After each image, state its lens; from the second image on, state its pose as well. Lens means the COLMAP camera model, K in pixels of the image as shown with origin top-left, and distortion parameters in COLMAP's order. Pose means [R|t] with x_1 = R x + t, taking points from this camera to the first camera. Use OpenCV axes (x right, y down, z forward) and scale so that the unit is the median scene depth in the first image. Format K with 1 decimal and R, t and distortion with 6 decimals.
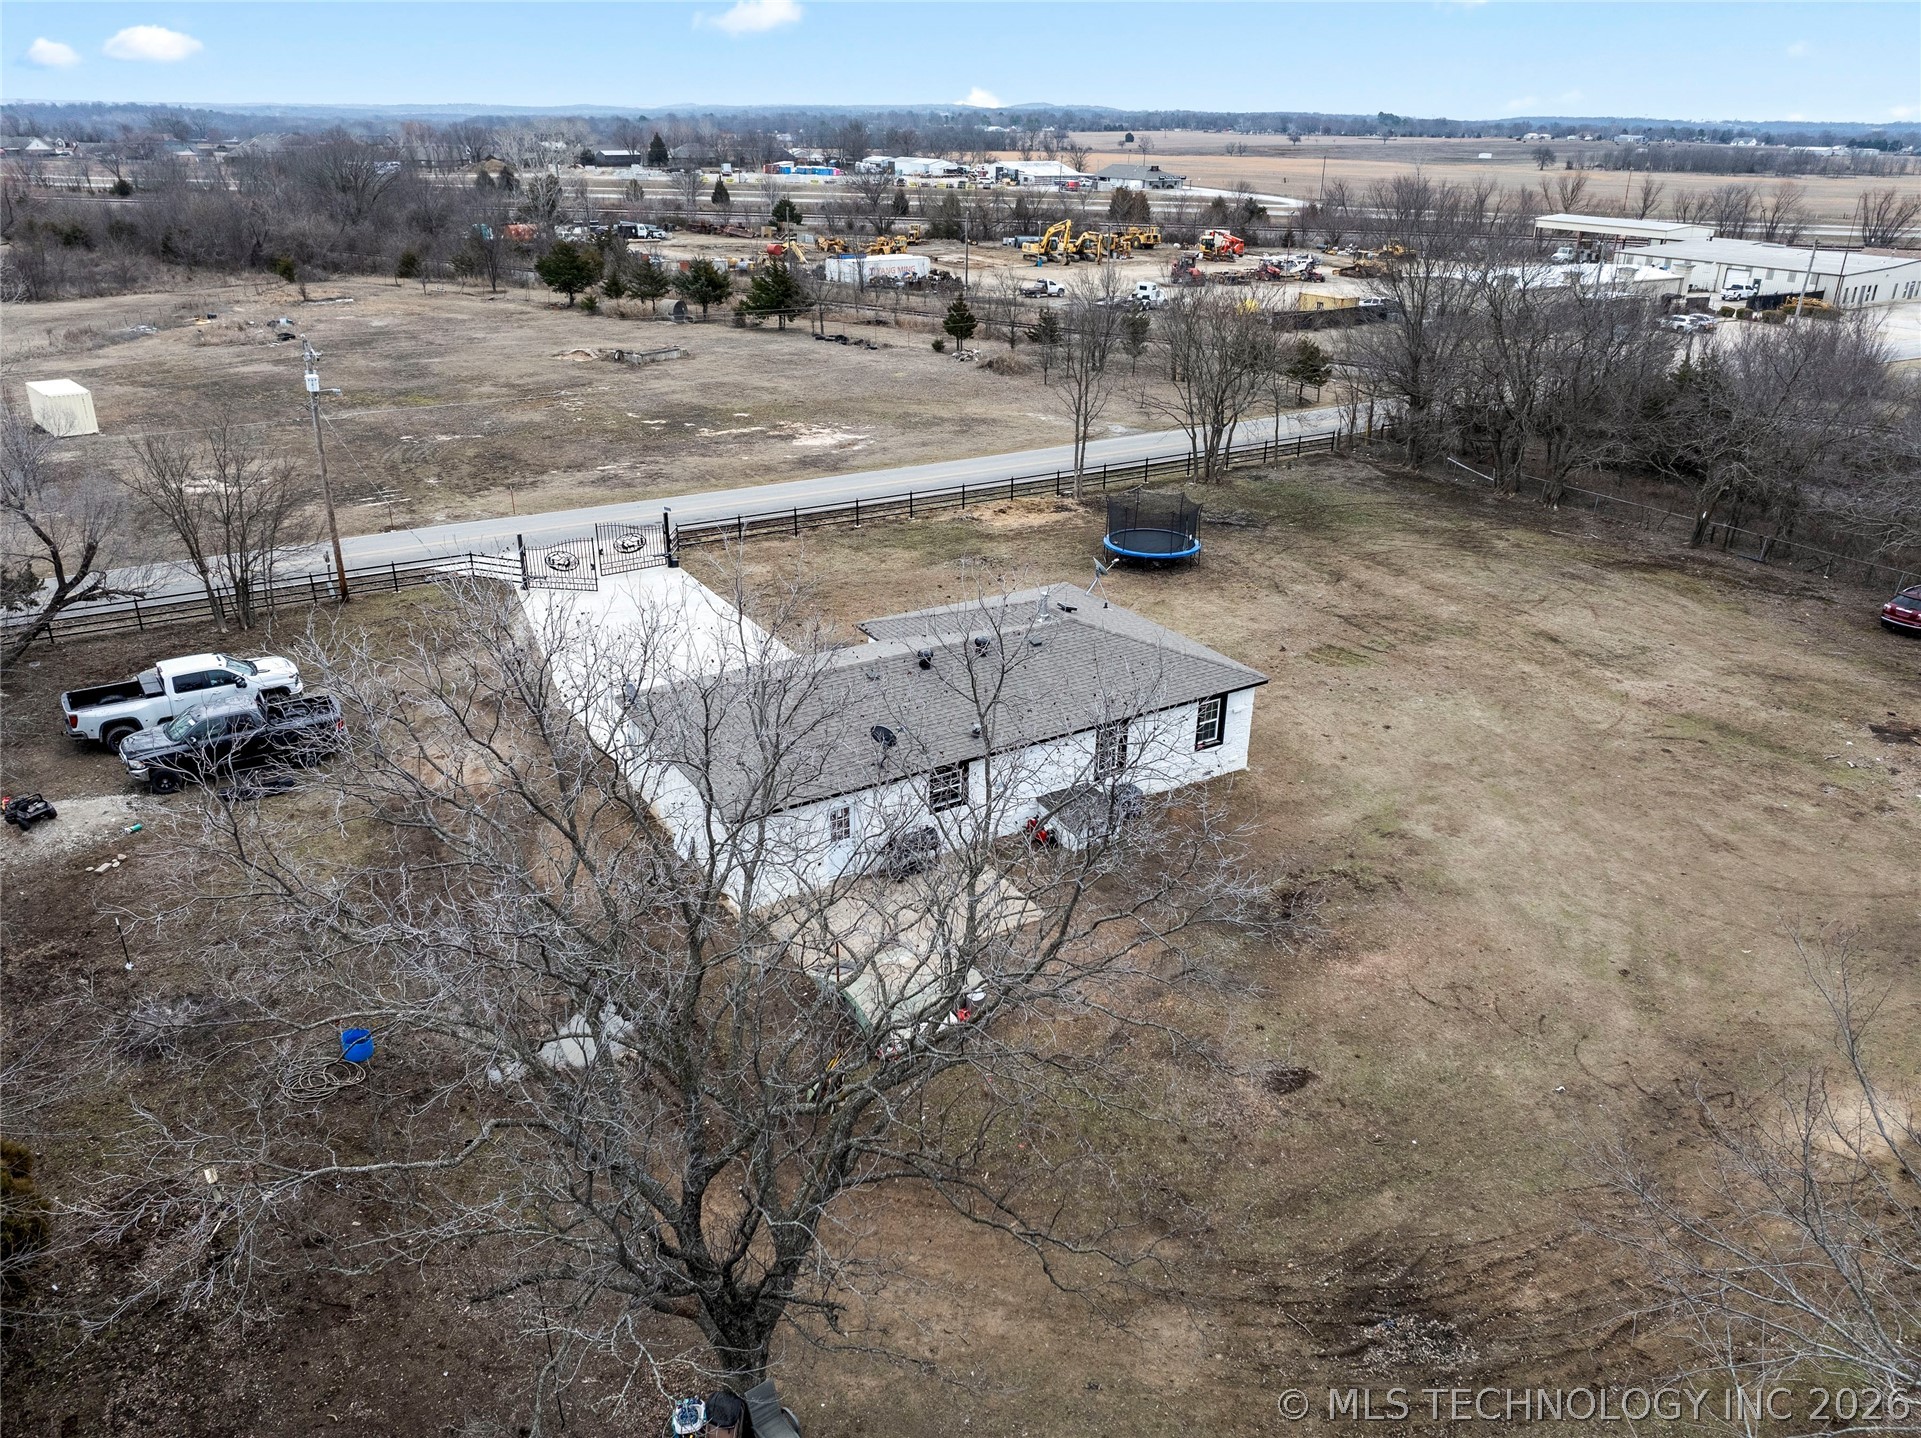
lens RADIAL K [[1345.1, 0, 960.5], [0, 1345.1, 719.0], [0, 0, 1]] dist [-0.031439, -0.002982]
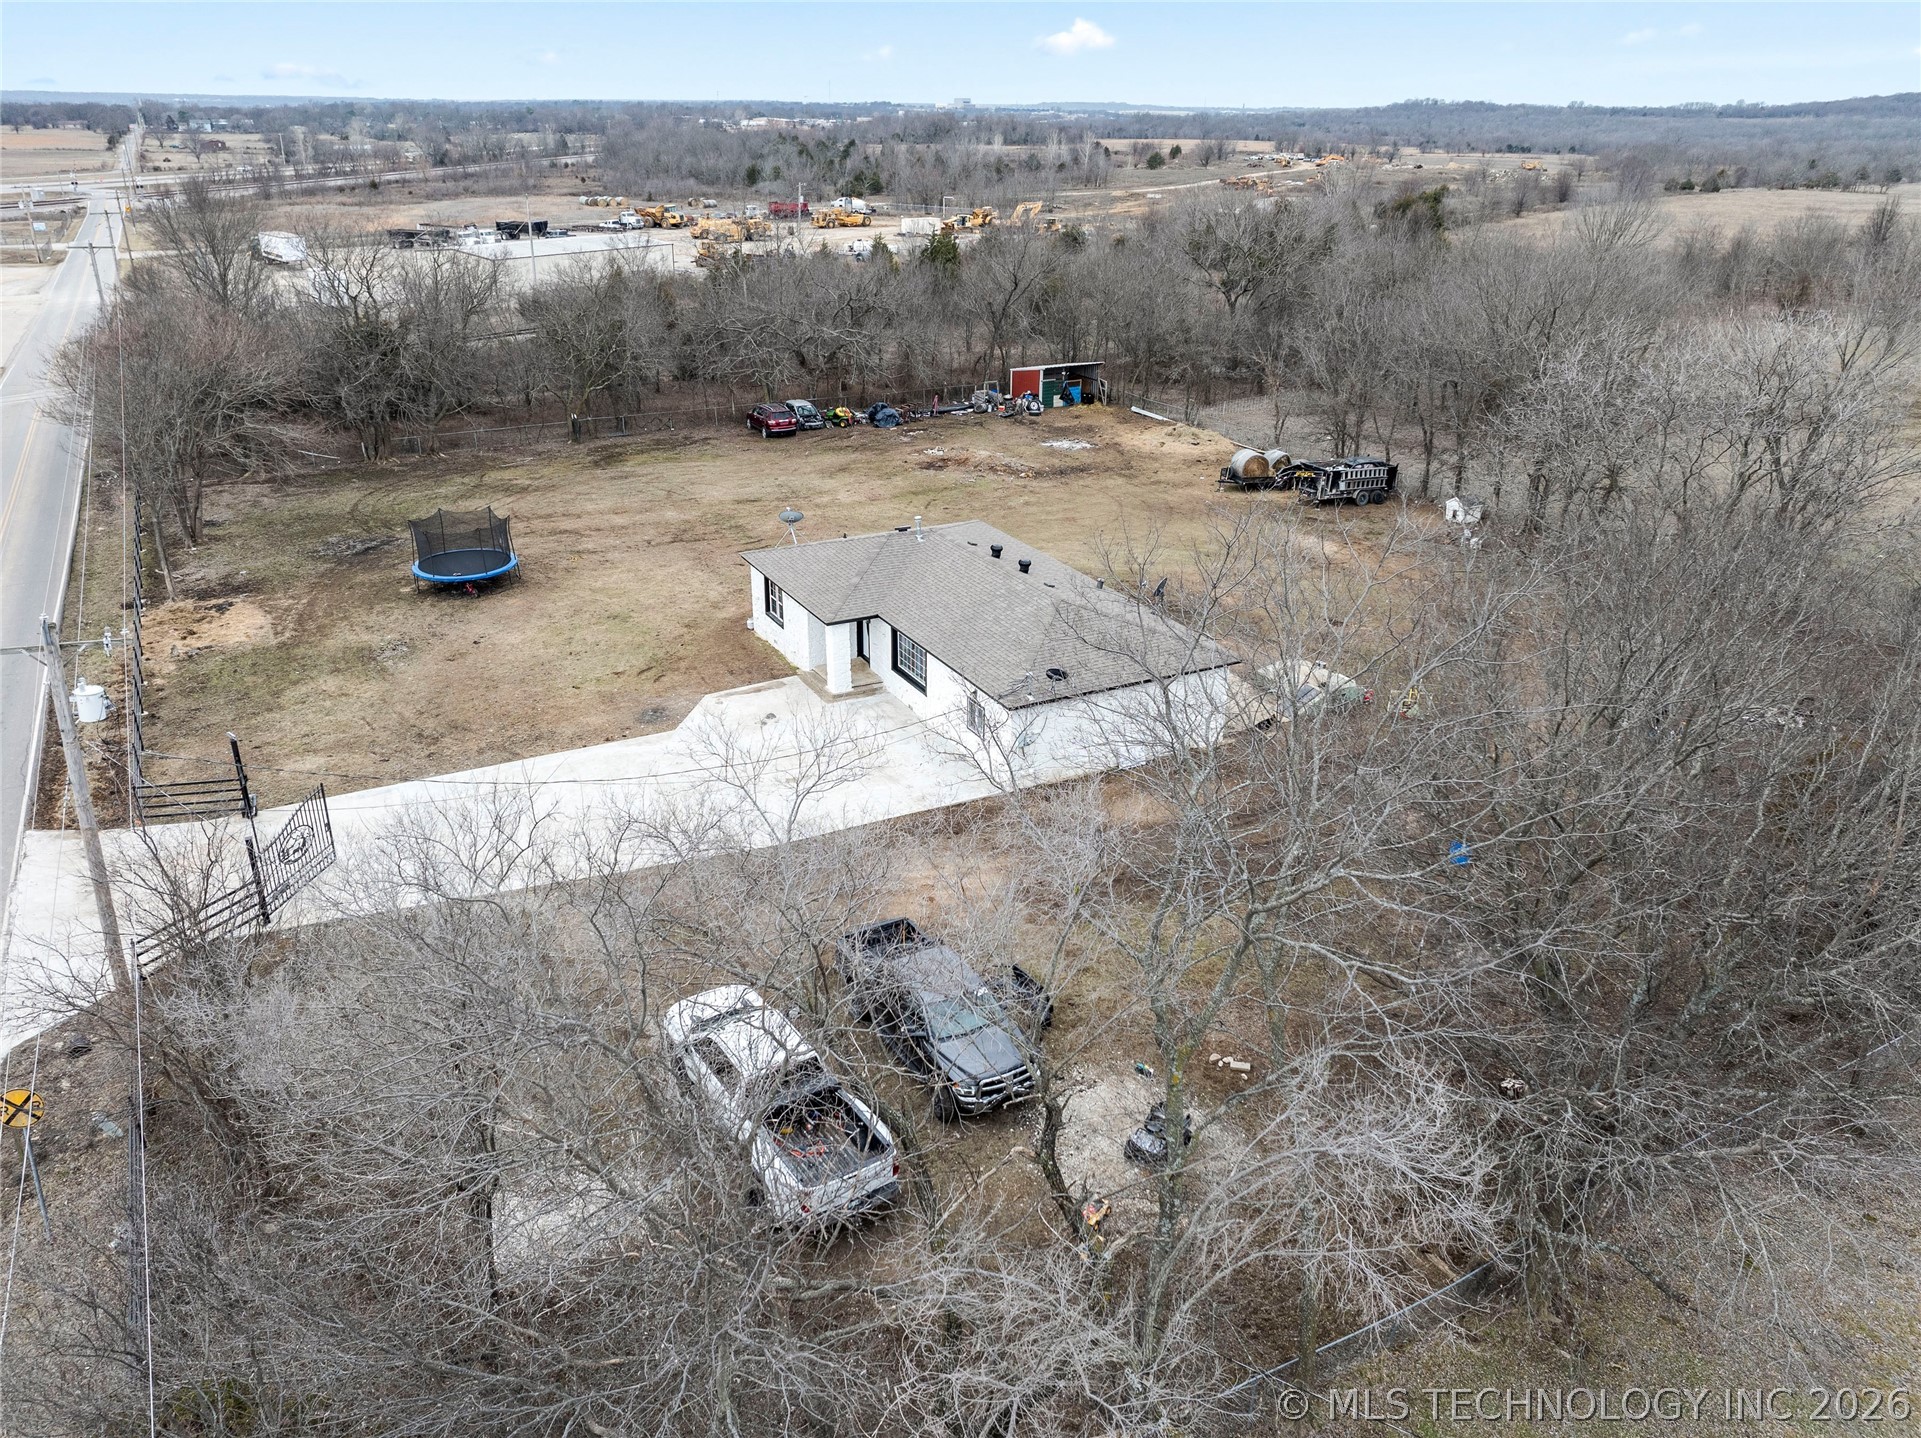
lens RADIAL K [[1380.4, 0, 960.5], [0, 1380.4, 719.0], [0, 0, 1]] dist [-0.032453, -0.005678]
pose [[0.066911, -0.416859, 0.906505, -0.789398], [0.399857, 0.843595, 0.358416, -0.258381], [-0.914132, 0.338490, 0.223130, 0.531475]]
